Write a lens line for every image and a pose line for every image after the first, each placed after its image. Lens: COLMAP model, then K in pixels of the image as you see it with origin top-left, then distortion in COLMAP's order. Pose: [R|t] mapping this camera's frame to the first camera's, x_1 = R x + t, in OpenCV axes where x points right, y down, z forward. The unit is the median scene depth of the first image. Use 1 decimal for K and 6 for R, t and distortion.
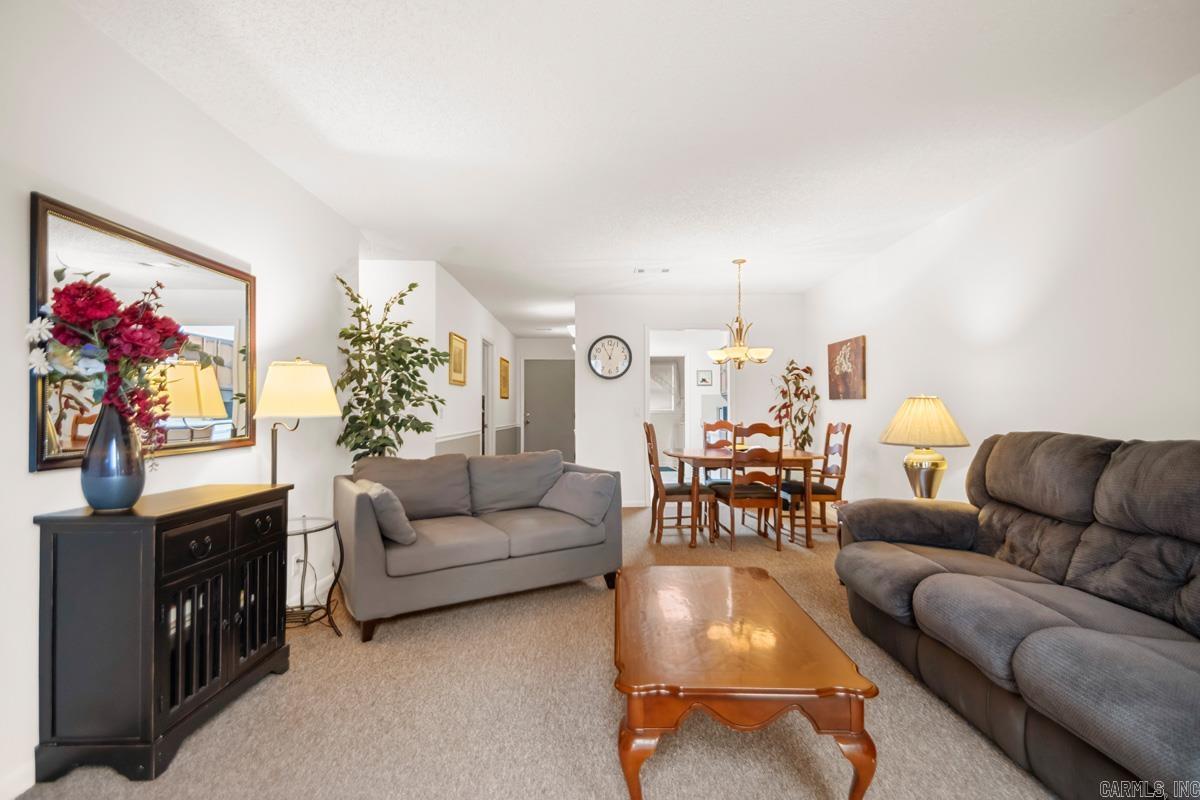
lens RADIAL K [[575.2, 0, 607.1], [0, 575.2, 396.0], [0, 0, 1]] dist [0.036300, -0.022455]
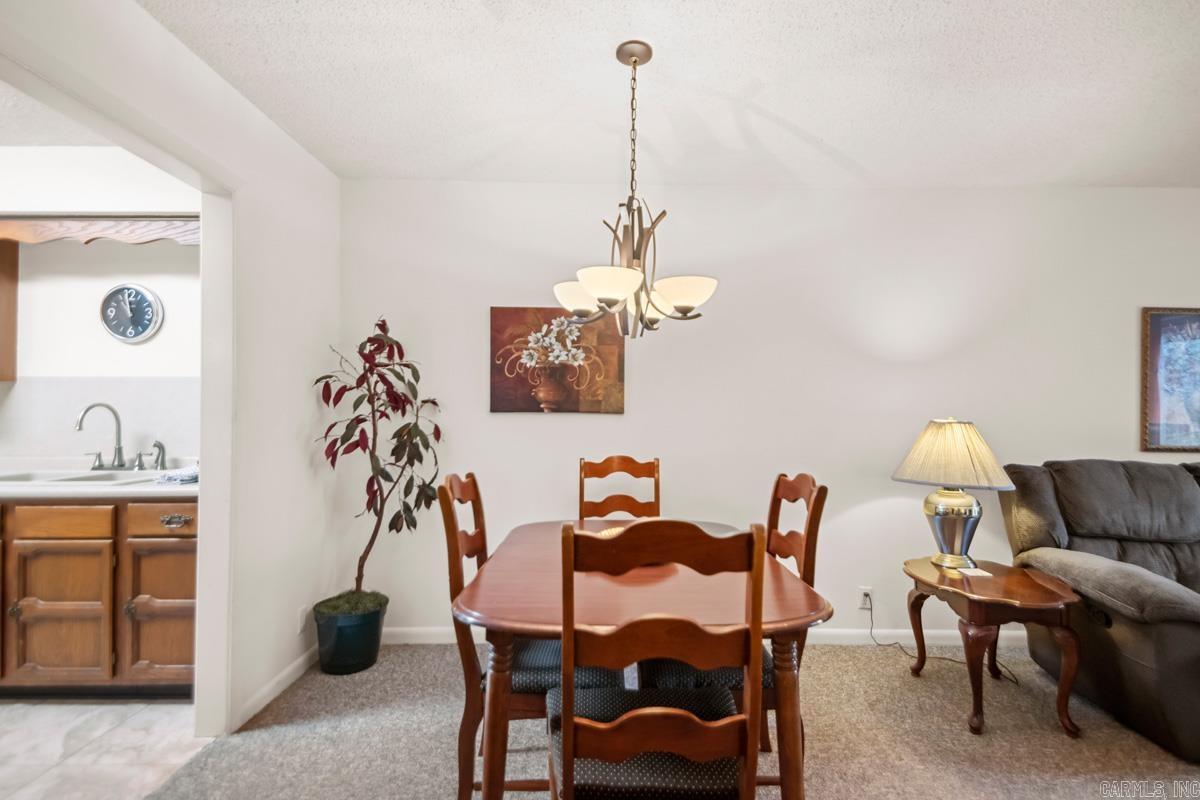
lens RADIAL K [[575.2, 0, 607.1], [0, 575.2, 396.0], [0, 0, 1]] dist [0.036300, -0.022455]
pose [[0.020238, 0.031691, 0.999293, -0.128398], [-0.031896, 0.999009, -0.031036, 0.004480], [-0.999286, -0.031246, 0.021228, 0.836808]]
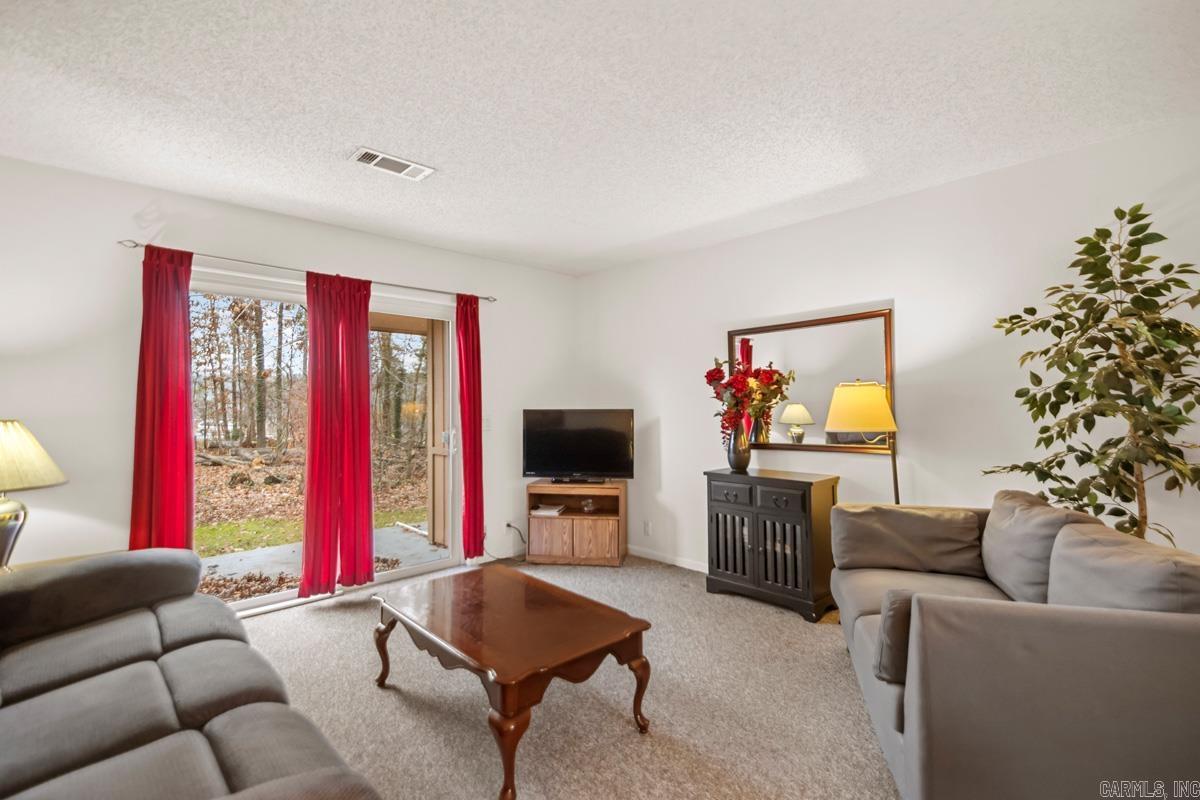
lens RADIAL K [[553.2, 0, 614.6], [0, 553.2, 399.0], [0, 0, 1]] dist [0.034832, -0.011242]
pose [[-0.734815, -0.004623, -0.678252, 0.257007], [0.029044, 0.998845, -0.038275, -0.000110], [0.677645, -0.047824, -0.733832, 0.685597]]
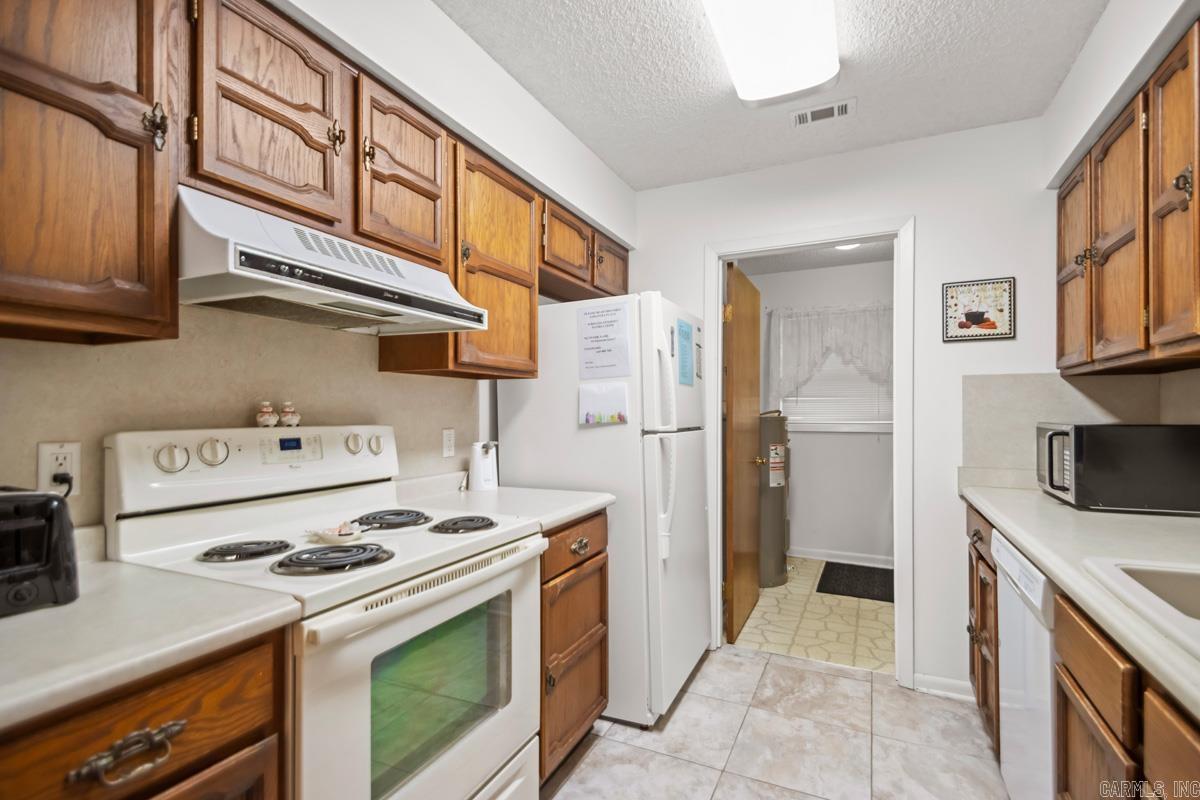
lens RADIAL K [[568.1, 0, 605.5], [0, 568.1, 411.4], [0, 0, 1]] dist [0.049415, -0.021841]
pose [[0.895157, 0.000418, -0.445750, 0.207568], [0.011725, 0.999631, 0.024484, 0.009076], [0.445596, -0.027143, 0.894823, 1.064555]]
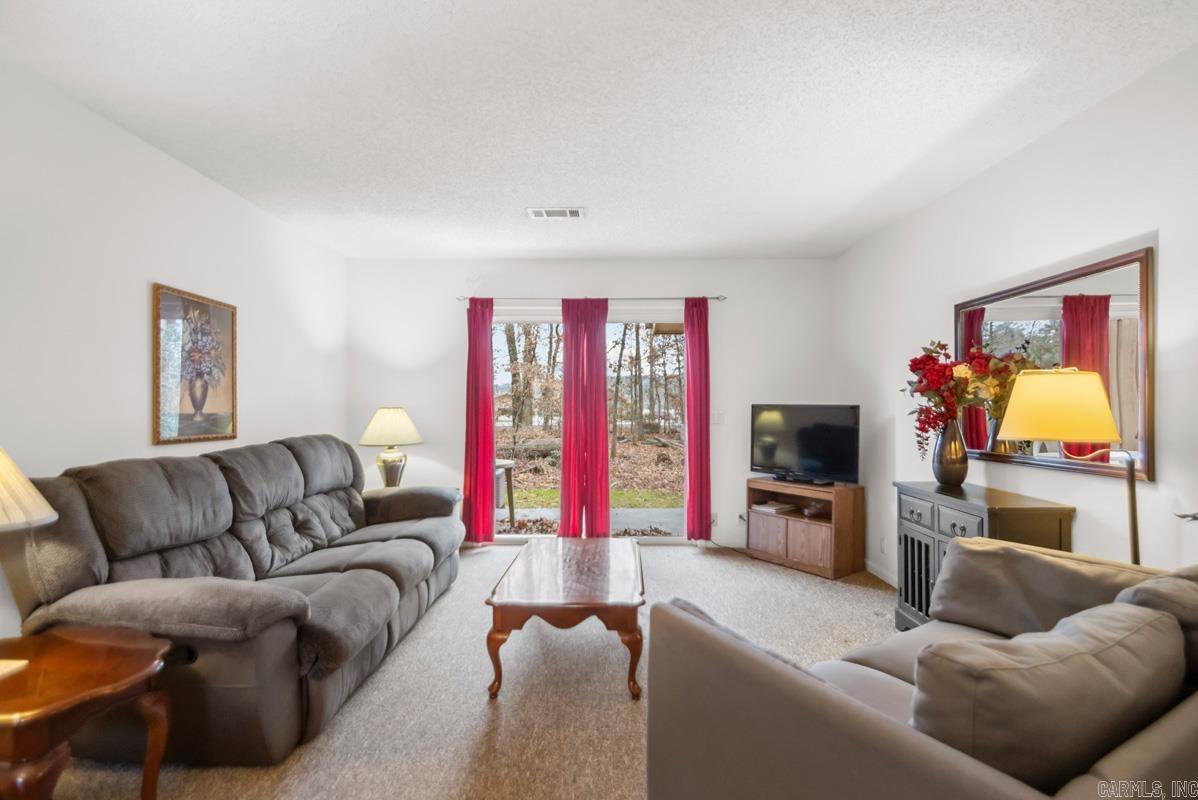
lens RADIAL K [[567.2, 0, 604.5], [0, 567.2, 411.4], [0, 0, 1]] dist [0.049415, -0.021841]
pose [[-0.999646, 0.000967, 0.026593, 0.031823], [0.000555, 0.999880, -0.015487, 0.003221], [-0.026605, -0.015467, -0.999526, 0.820722]]
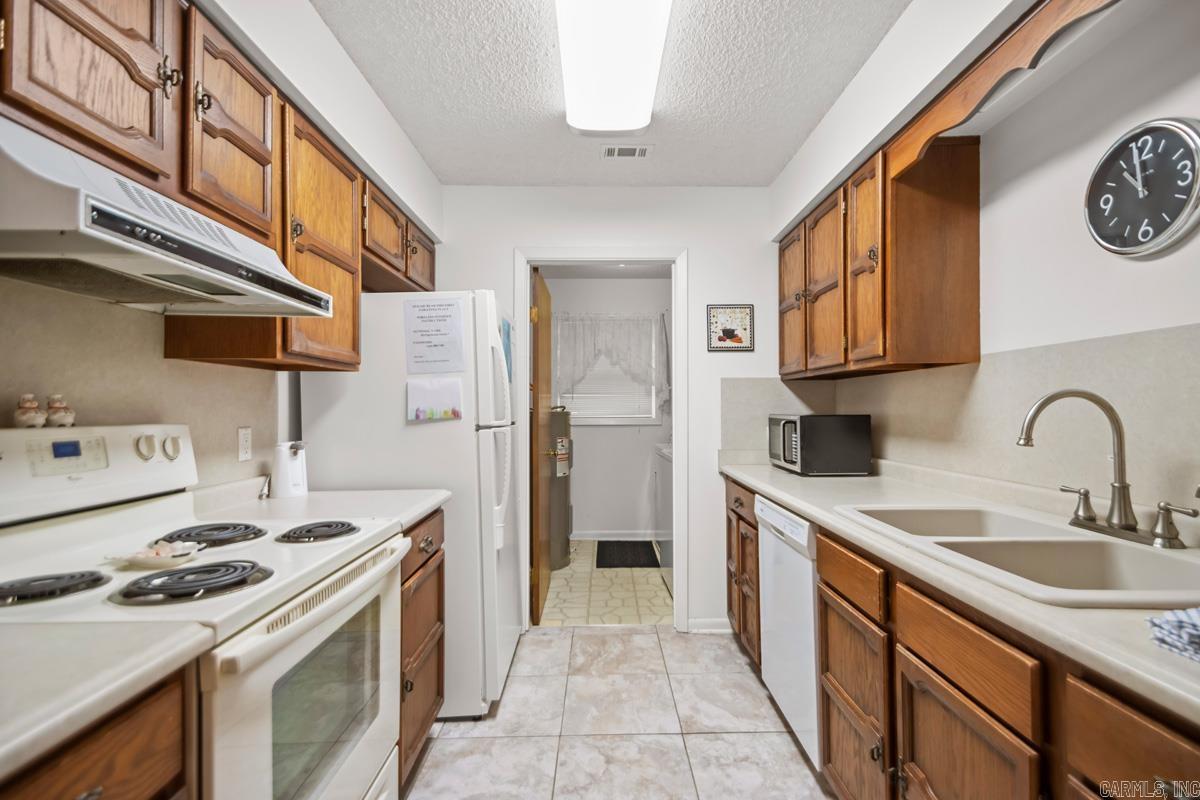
lens RADIAL K [[564.0, 0, 615.2], [0, 564.0, 402.8], [0, 0, 1]] dist [0.048455, -0.020593]
pose [[0.999997, -0.002631, -0.000074, 0.156411], [0.002632, 0.999811, 0.019287, 0.008861], [0.000023, -0.019287, 0.999814, 1.032210]]
